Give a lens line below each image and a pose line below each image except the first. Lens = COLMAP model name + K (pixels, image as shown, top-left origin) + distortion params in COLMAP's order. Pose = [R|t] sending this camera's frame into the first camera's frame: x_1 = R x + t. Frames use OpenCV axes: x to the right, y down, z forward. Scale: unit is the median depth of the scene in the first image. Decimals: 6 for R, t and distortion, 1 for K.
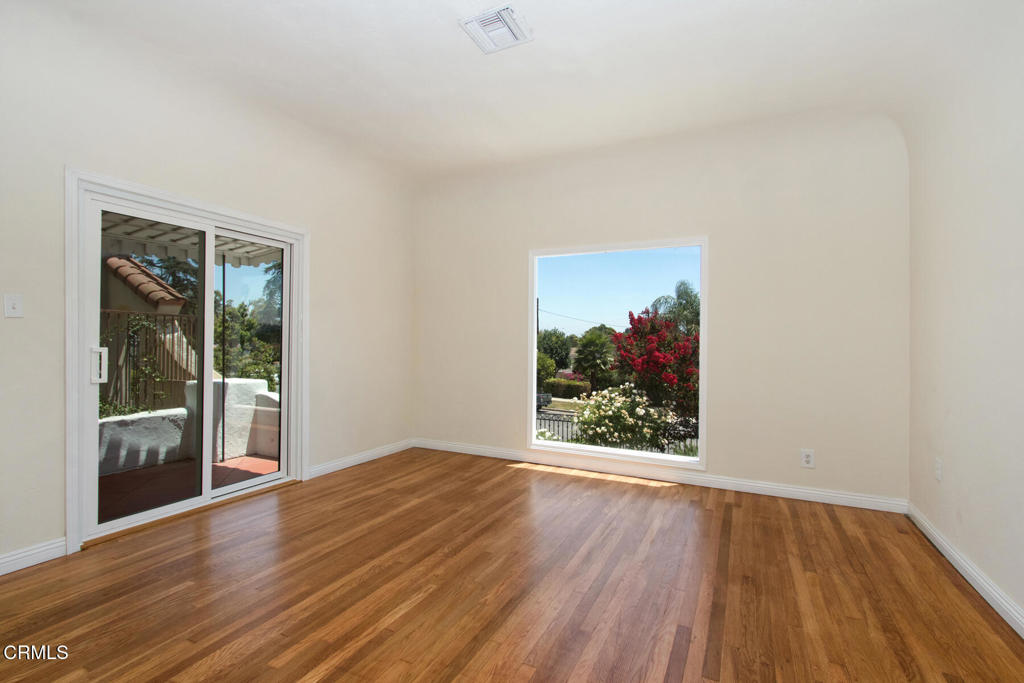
lens RADIAL K [[481.8, 0, 510.1], [0, 481.8, 345.2], [0, 0, 1]] dist [-0.005841, 0.001358]
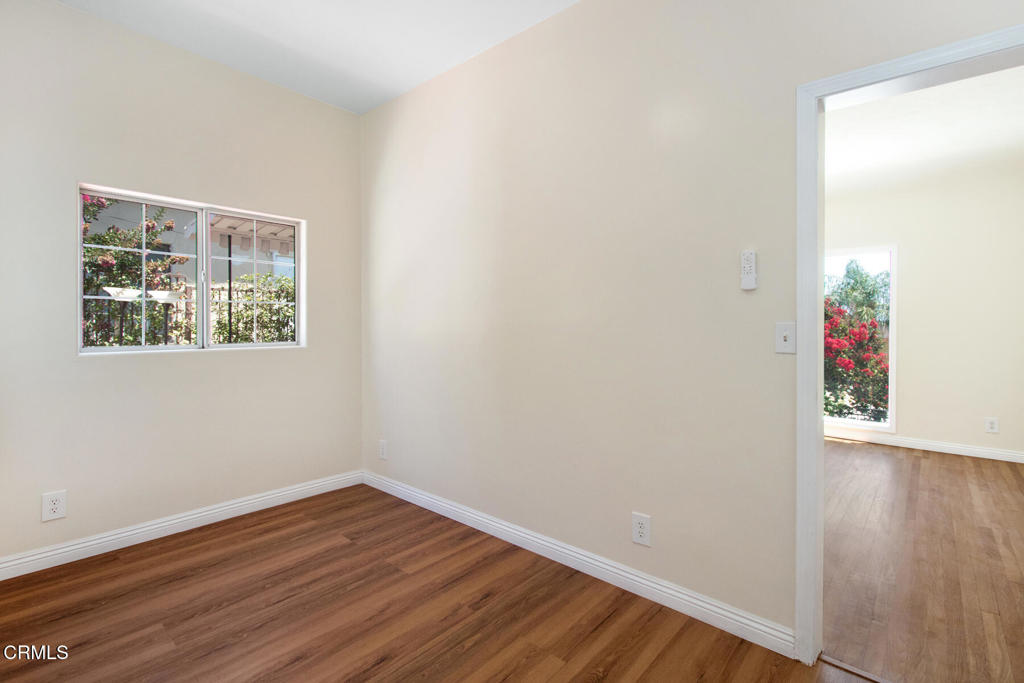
lens RADIAL K [[481.8, 0, 513.9], [0, 481.8, 331.0], [0, 0, 1]] dist [-0.005841, 0.001358]
pose [[0.965542, -0.000195, -0.260245, -0.208135], [0.001056, 0.999994, 0.003170, -0.011899], [0.260243, -0.003335, 0.965537, -0.427665]]
